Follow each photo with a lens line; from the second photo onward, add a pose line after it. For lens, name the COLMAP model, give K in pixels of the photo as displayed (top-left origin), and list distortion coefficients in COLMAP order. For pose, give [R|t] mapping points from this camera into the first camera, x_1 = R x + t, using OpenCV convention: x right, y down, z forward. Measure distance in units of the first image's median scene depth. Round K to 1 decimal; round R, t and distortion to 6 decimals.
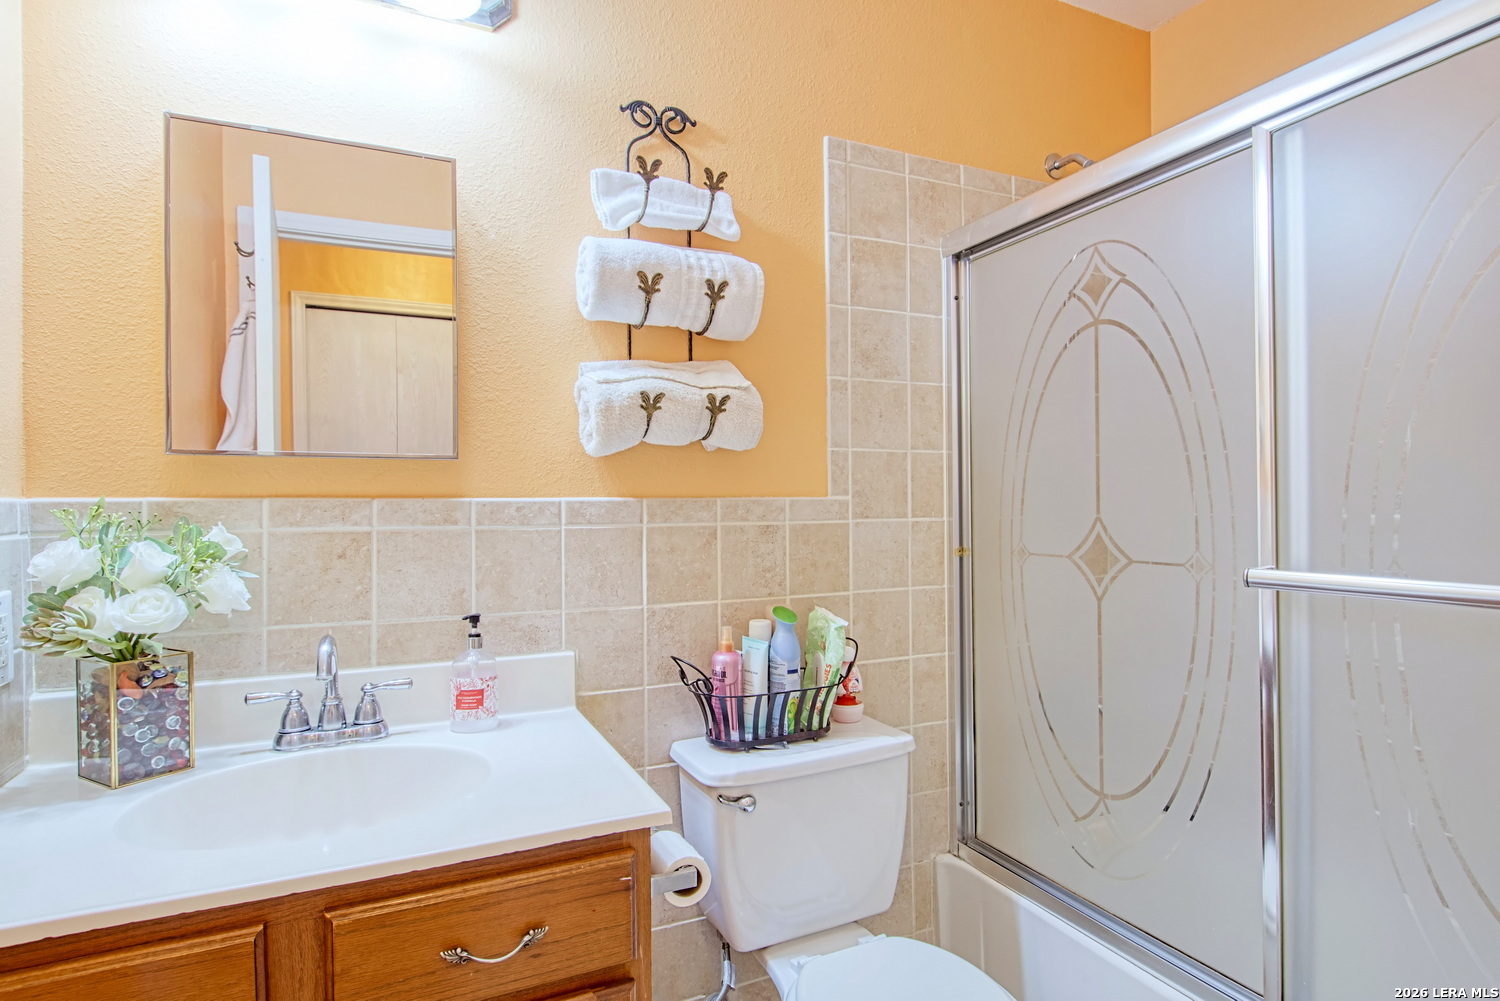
lens RADIAL K [[790.7, 0, 741.8], [0, 790.7, 503.0], [0, 0, 1]] dist [0.015529, -0.015138]
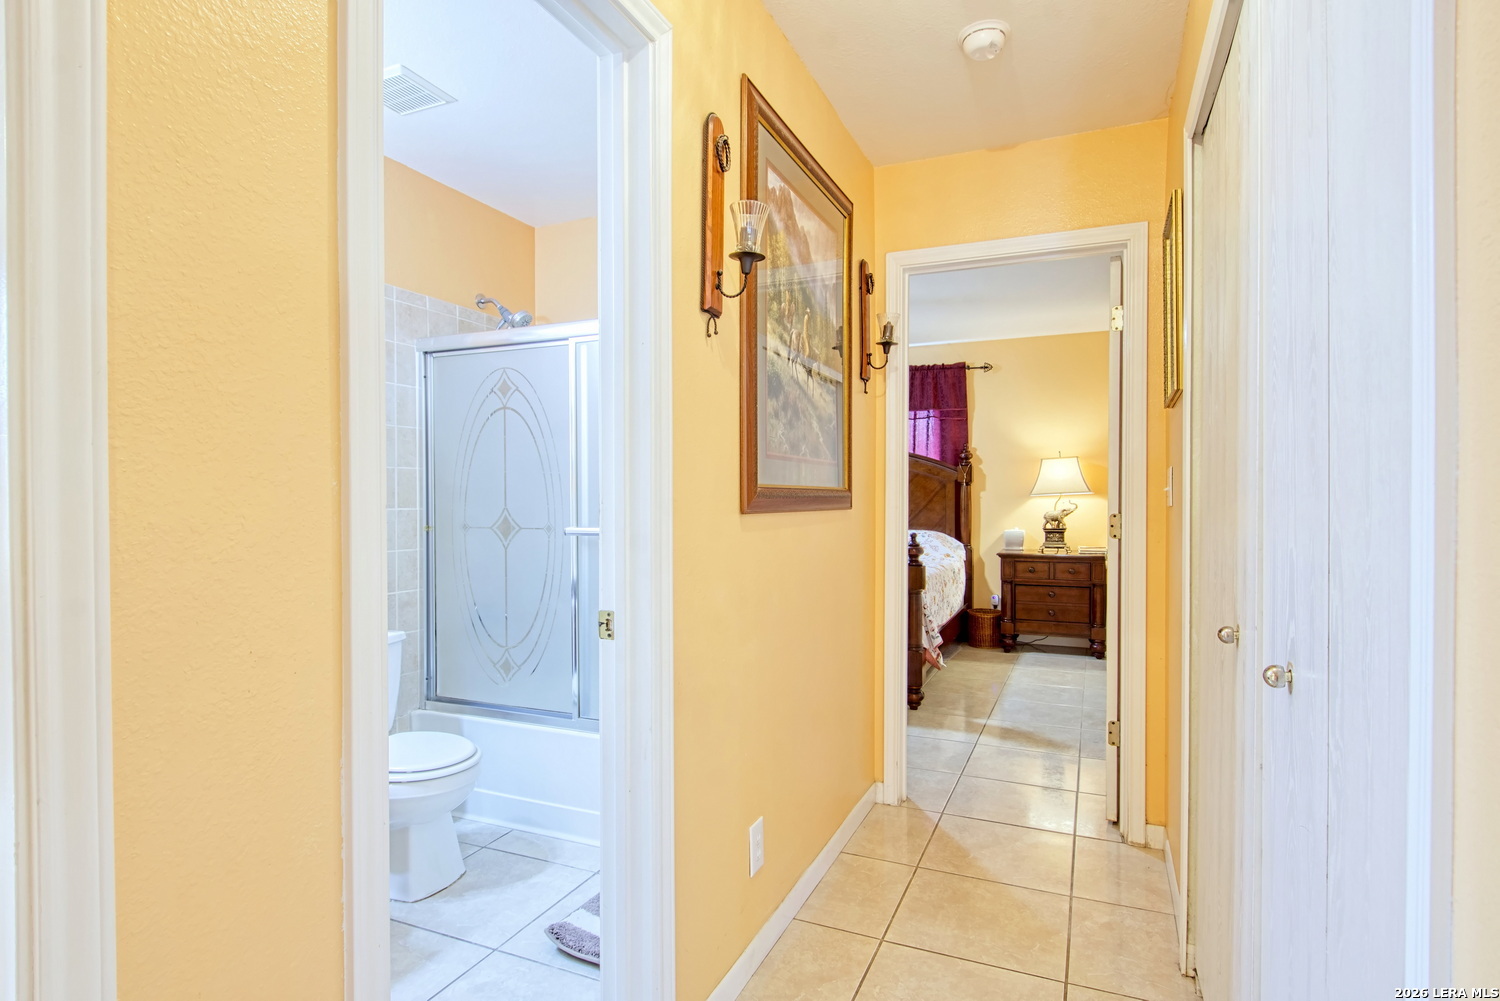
lens RADIAL K [[790.7, 0, 750.1], [0, 790.7, 498.4], [0, 0, 1]] dist [0.015529, -0.015138]
pose [[0.751450, 0.002209, 0.659786, -0.321196], [-0.001322, 0.999997, -0.001843, 0.000599], [-0.659788, 0.000512, 0.751451, -0.720939]]
